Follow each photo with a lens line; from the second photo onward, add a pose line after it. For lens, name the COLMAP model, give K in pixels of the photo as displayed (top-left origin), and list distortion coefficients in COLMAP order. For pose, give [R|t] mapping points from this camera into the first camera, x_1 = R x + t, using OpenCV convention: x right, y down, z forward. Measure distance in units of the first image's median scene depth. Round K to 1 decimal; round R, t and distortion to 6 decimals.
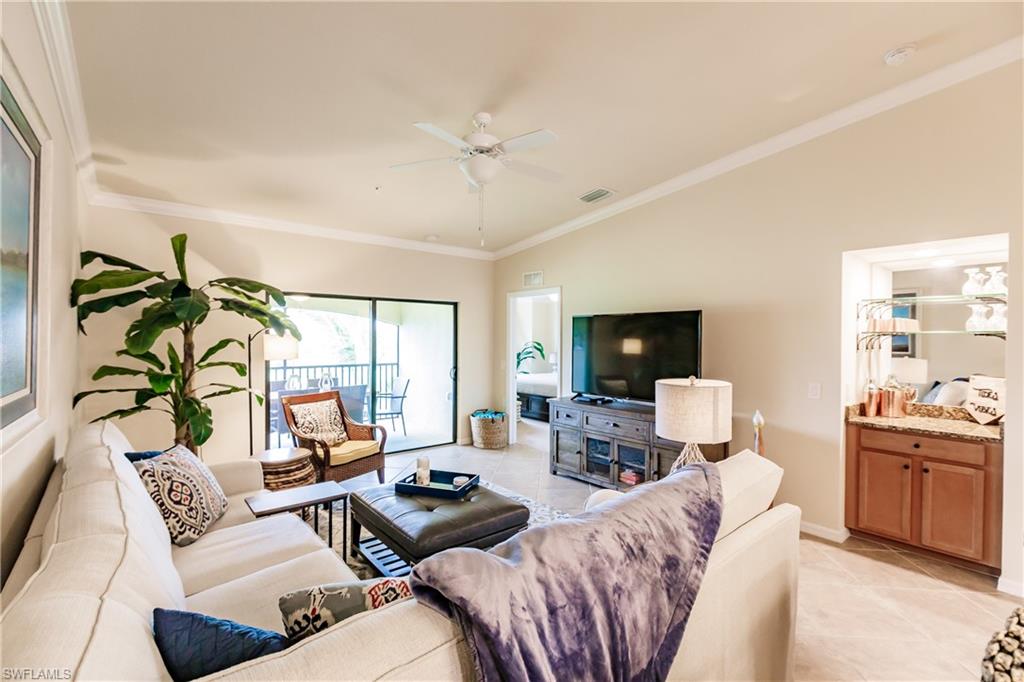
lens RADIAL K [[453.3, 0, 513.7], [0, 453.3, 340.0], [0, 0, 1]] dist [0.003970, -0.003015]
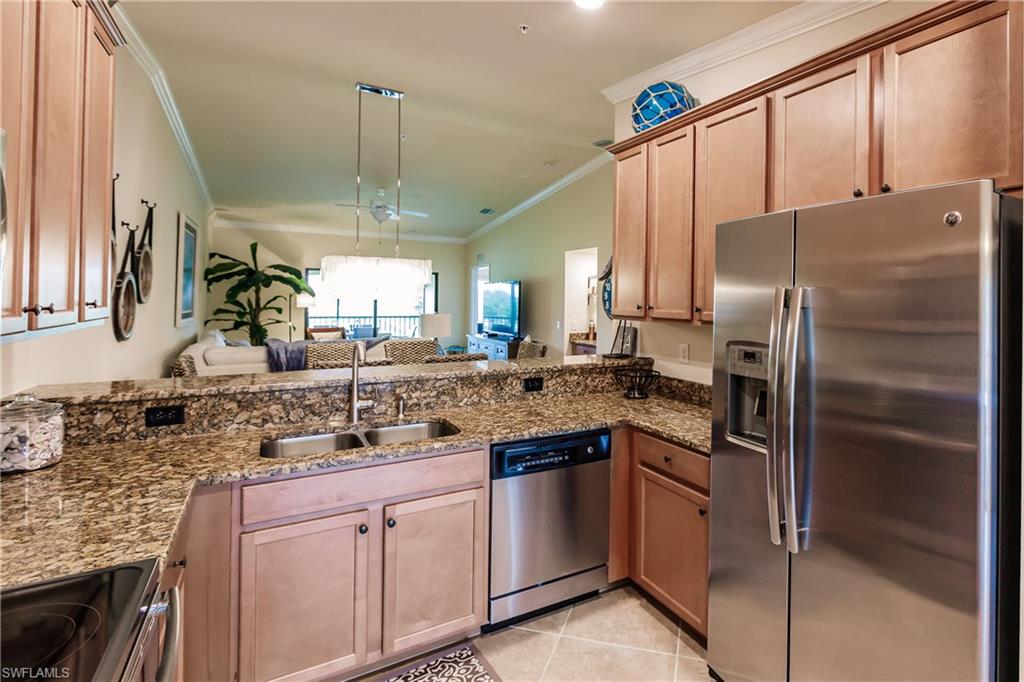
lens RADIAL K [[515.0, 0, 583.3], [0, 515.0, 294.4], [0, 0, 1]] dist [0.004328, -0.001117]
pose [[0.990069, 0.006339, -0.140439, 1.015058], [-0.008281, 0.999878, -0.013246, 0.010836], [0.140338, 0.014277, 0.990001, -1.036396]]
